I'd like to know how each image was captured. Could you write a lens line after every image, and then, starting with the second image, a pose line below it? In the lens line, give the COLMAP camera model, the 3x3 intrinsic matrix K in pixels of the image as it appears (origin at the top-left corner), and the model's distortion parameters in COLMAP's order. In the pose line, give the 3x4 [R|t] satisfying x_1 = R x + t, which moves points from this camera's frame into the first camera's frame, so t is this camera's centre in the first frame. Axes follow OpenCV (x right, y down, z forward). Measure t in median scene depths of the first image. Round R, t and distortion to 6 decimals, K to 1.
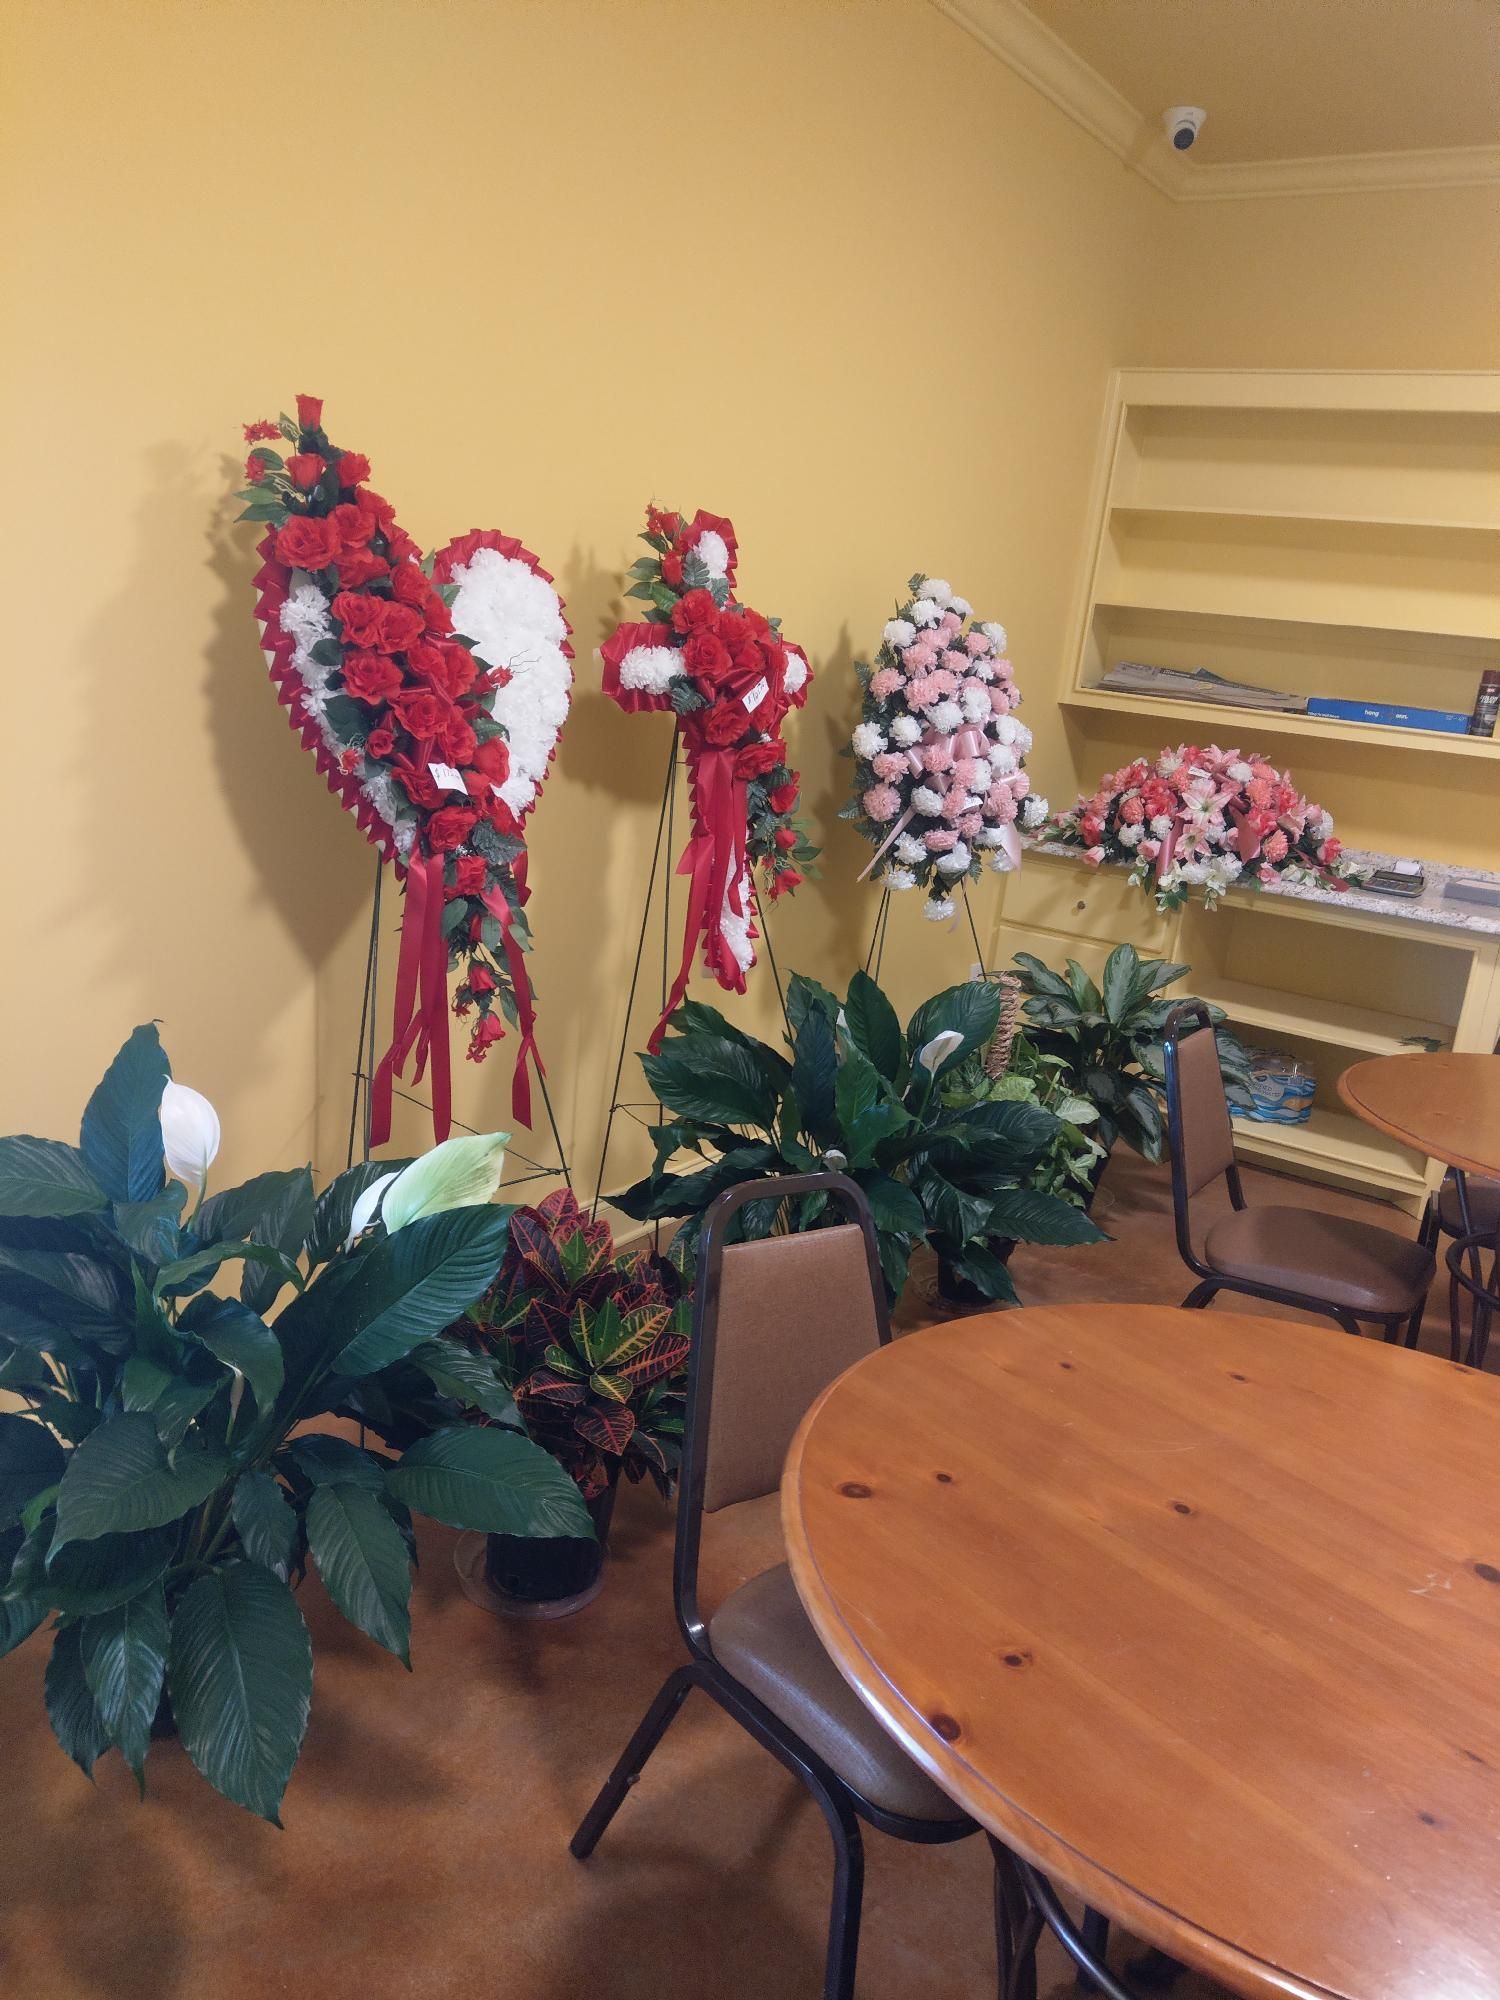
lens RADIAL K [[1530.3, 0, 755.3], [0, 1530.3, 1012.4], [0, 0, 1]] dist [0.075484, -0.090798]
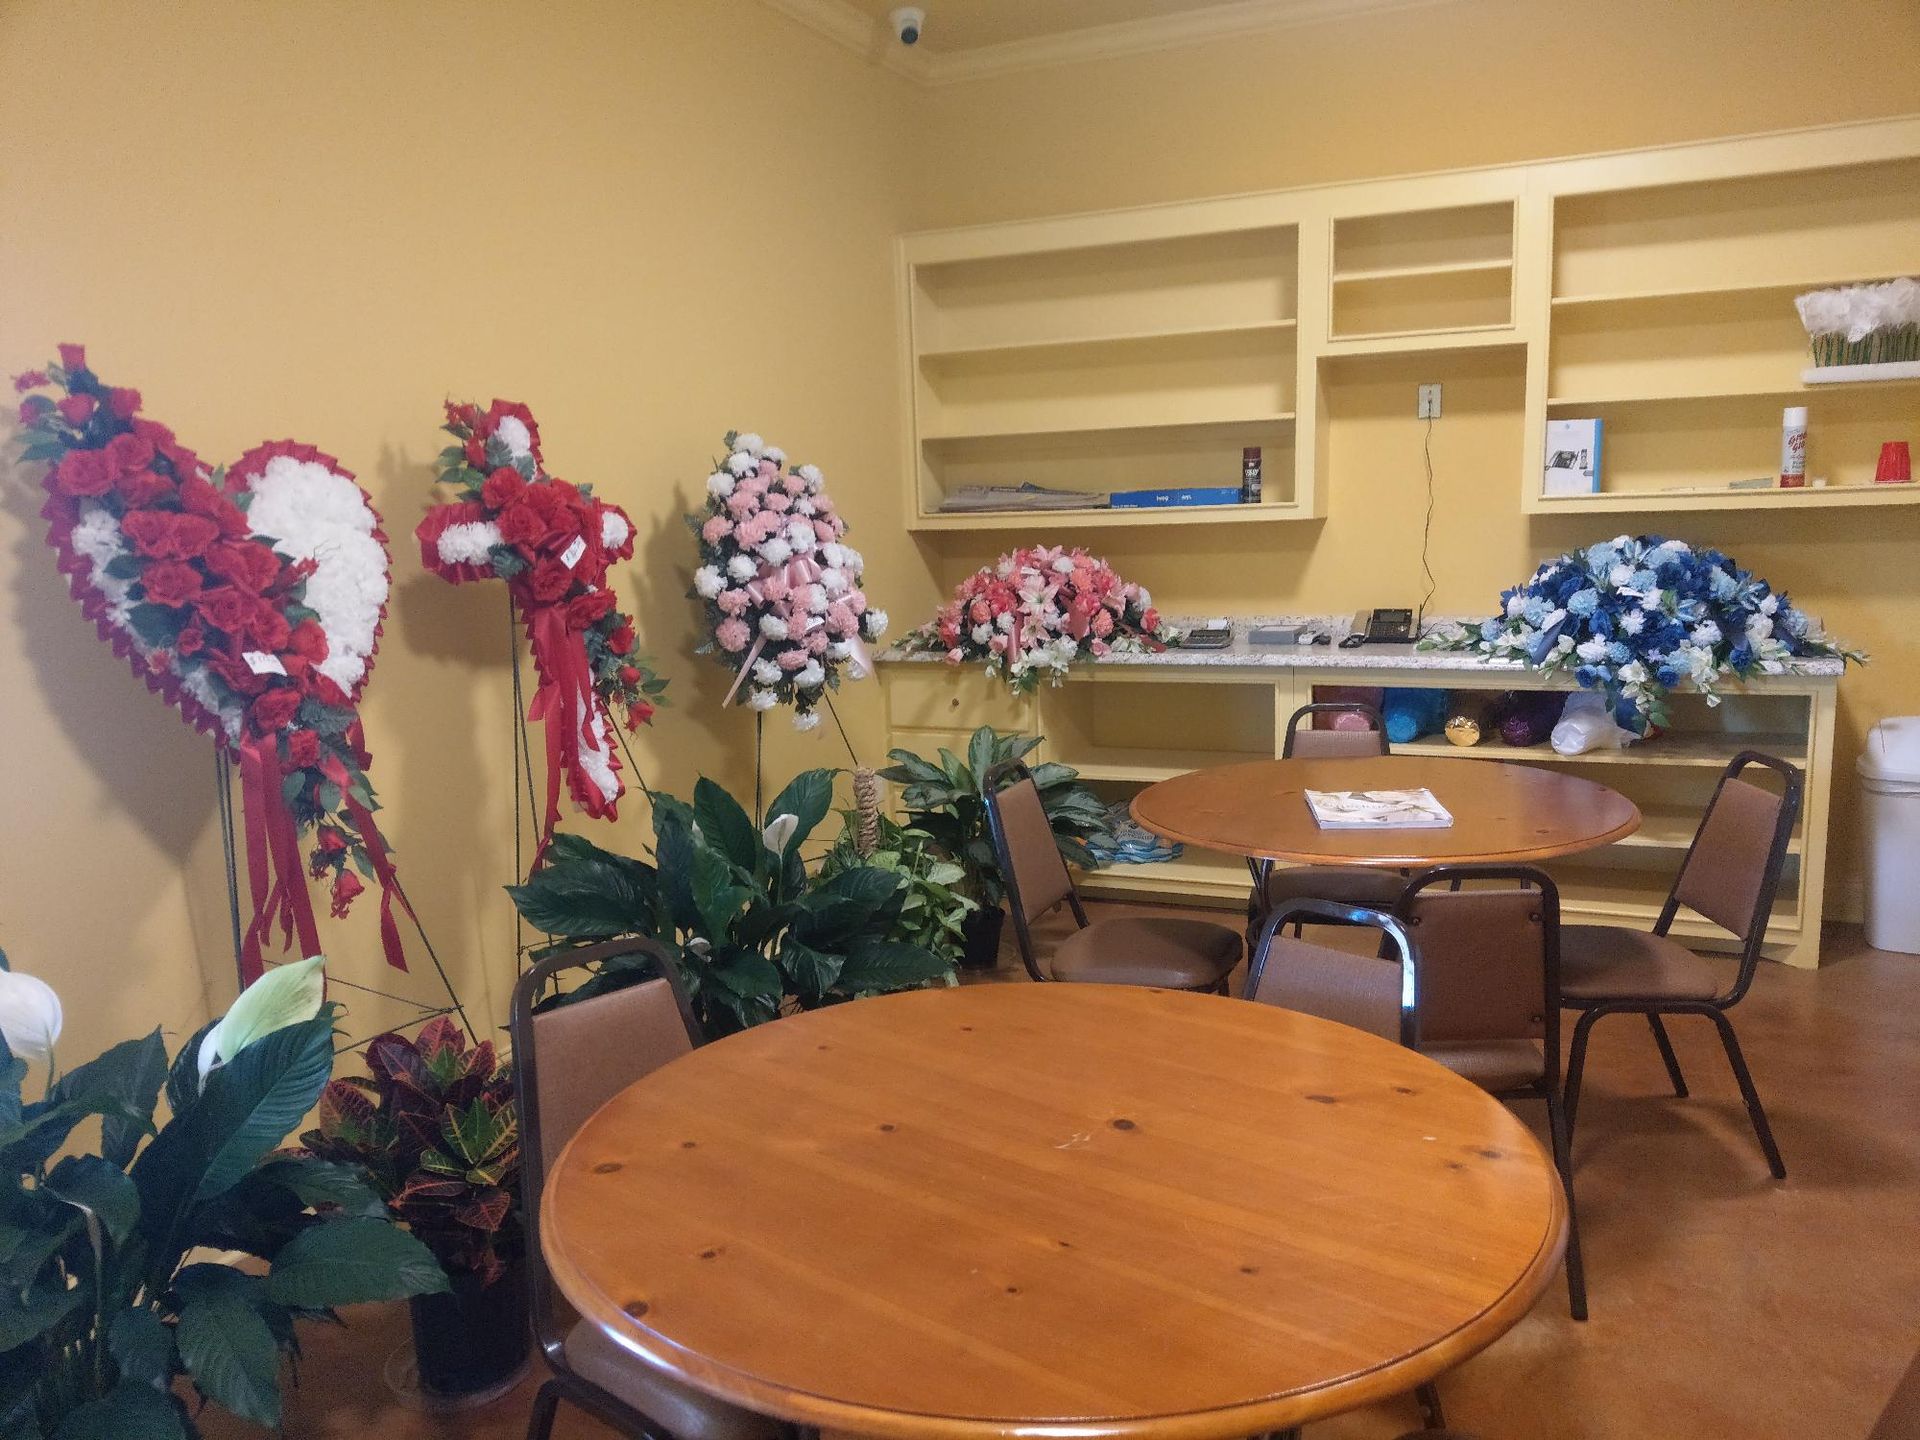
lens RADIAL K [[1469.1, 0, 991.4], [0, 1469.1, 776.2], [0, 0, 1]] dist [0.075484, -0.090798]
pose [[0.974276, -0.171906, 0.145723, 0.112266], [0.179956, 0.982695, -0.043889, 0.054339], [-0.135657, 0.068984, 0.988351, -0.090684]]
